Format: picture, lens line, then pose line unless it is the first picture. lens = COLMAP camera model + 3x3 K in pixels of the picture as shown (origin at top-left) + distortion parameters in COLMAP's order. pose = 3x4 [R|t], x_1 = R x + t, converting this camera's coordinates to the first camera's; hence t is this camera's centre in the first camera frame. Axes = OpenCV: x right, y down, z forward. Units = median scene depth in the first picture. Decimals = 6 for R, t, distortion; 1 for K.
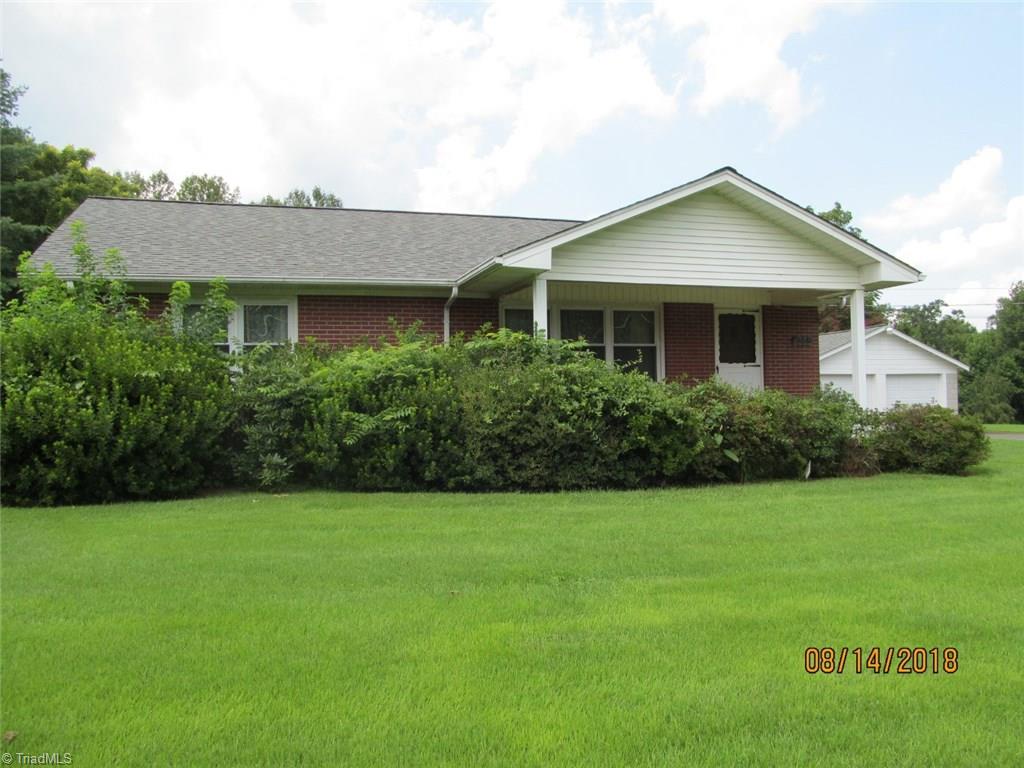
lens RADIAL K [[829.9, 0, 503.0], [0, 829.9, 391.4], [0, 0, 1]] dist [-0.069643, 0.028600]
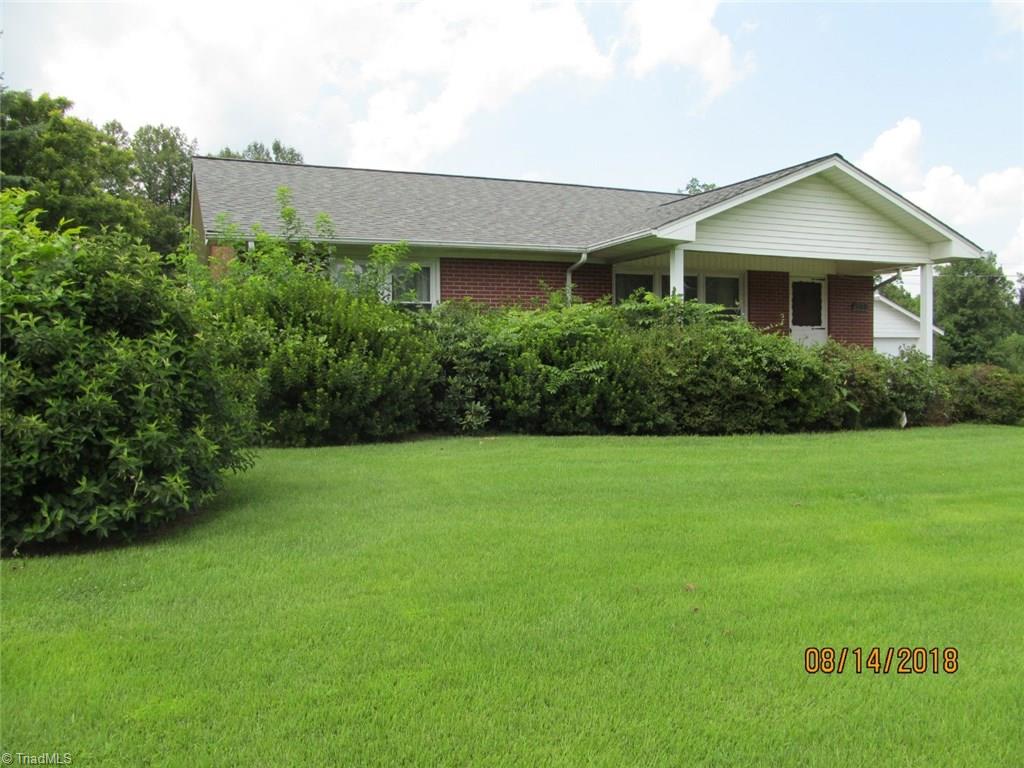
lens RADIAL K [[829.9, 0, 492.8], [0, 829.9, 362.9], [0, 0, 1]] dist [-0.069643, 0.028600]
pose [[0.997183, 0.010773, 0.074224, -0.256401], [-0.011990, 0.999801, 0.015960, 0.003627], [-0.074037, -0.016805, 0.997114, -0.091665]]
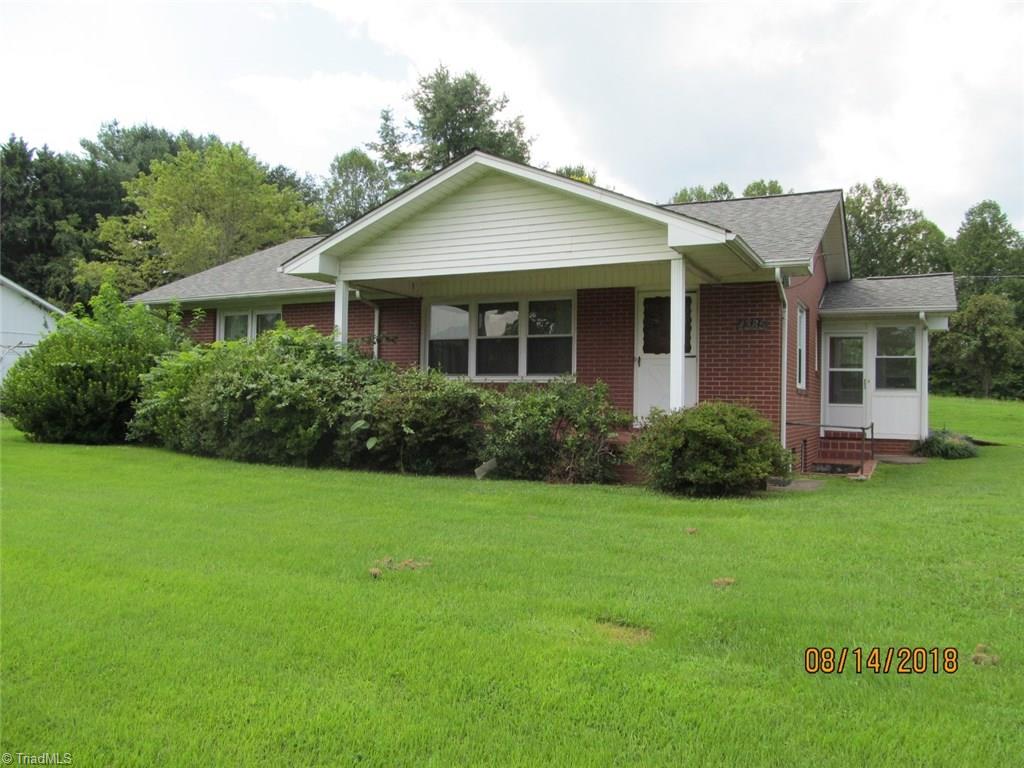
lens RADIAL K [[829.9, 0, 507.6], [0, 829.9, 389.9], [0, 0, 1]] dist [-0.069643, 0.028600]
pose [[0.722113, 0.017847, -0.691545, 0.880917], [-0.021744, 0.999759, 0.003097, 0.004969], [0.691433, 0.012800, 0.722327, 0.303416]]
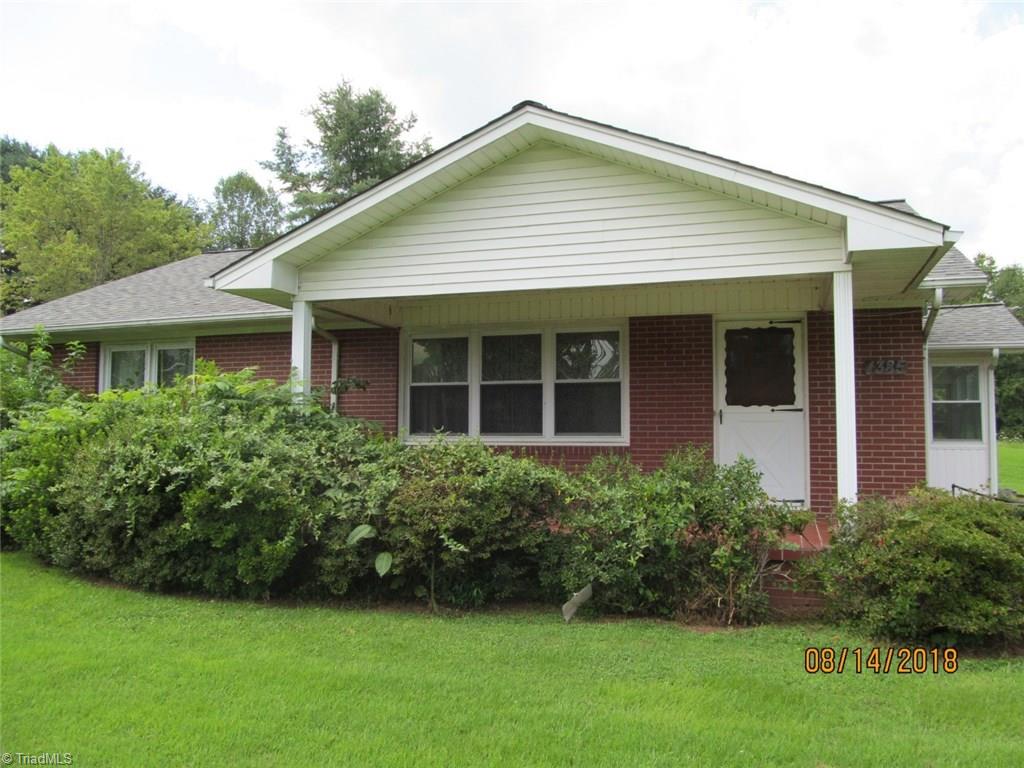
lens RADIAL K [[829.9, 0, 507.0], [0, 829.9, 391.5], [0, 0, 1]] dist [-0.069643, 0.028600]
pose [[0.811105, -0.011884, -0.584780, 0.572022], [-0.012147, 0.999236, -0.037154, -0.022683], [0.584774, 0.037239, 0.810341, 0.438466]]
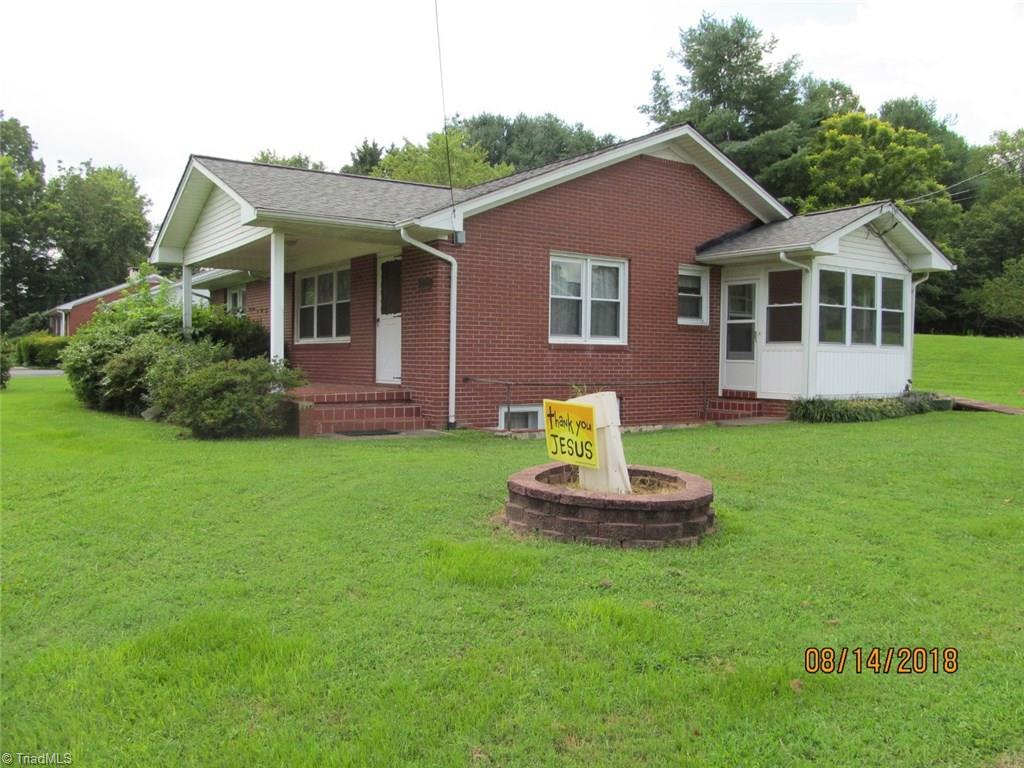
lens RADIAL K [[829.9, 0, 518.5], [0, 829.9, 374.0], [0, 0, 1]] dist [-0.069643, 0.028600]
pose [[0.307693, 0.040883, -0.950607, 1.402186], [-0.008949, 0.999157, 0.040075, -0.005021], [0.951444, -0.003824, 0.307799, 0.979345]]
